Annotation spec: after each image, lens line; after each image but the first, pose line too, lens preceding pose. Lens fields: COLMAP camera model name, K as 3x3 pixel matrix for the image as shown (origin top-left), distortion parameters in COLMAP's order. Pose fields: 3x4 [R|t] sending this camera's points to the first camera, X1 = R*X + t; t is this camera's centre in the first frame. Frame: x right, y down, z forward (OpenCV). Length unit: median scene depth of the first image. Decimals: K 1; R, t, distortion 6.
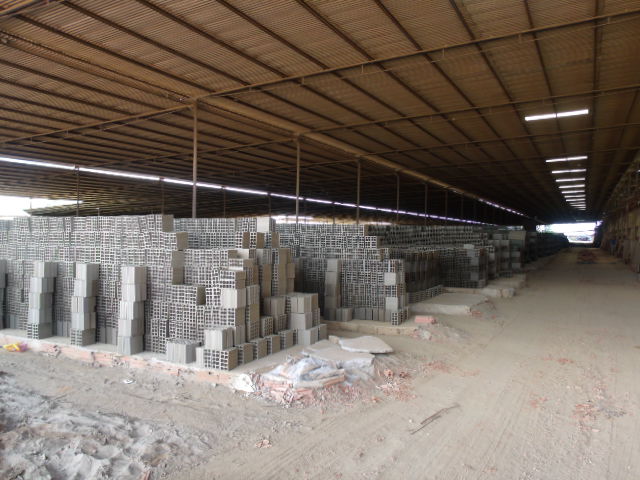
lens RADIAL K [[507.4, 0, 319.5], [0, 507.4, 241.1], [0, 0, 1]] dist [-0.045066, -0.008691]
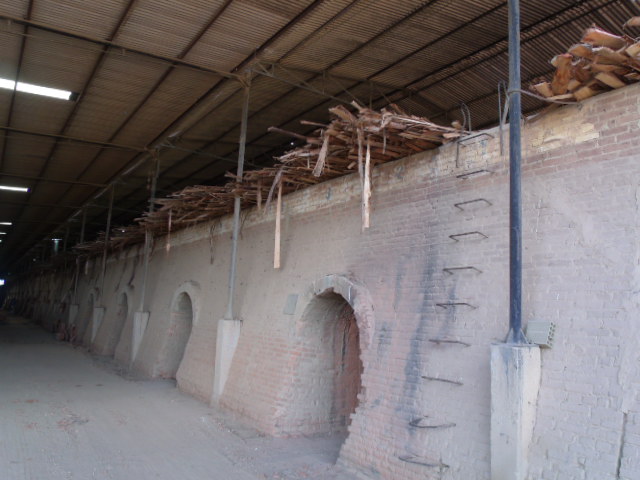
lens RADIAL K [[507.4, 0, 320.0], [0, 507.4, 239.9], [0, 0, 1]] dist [-0.045066, -0.008691]
pose [[0.464479, 0.123237, 0.876967, -0.134066], [-0.016792, 0.991318, -0.130413, -0.009072], [-0.885425, 0.045848, 0.462516, -0.112611]]
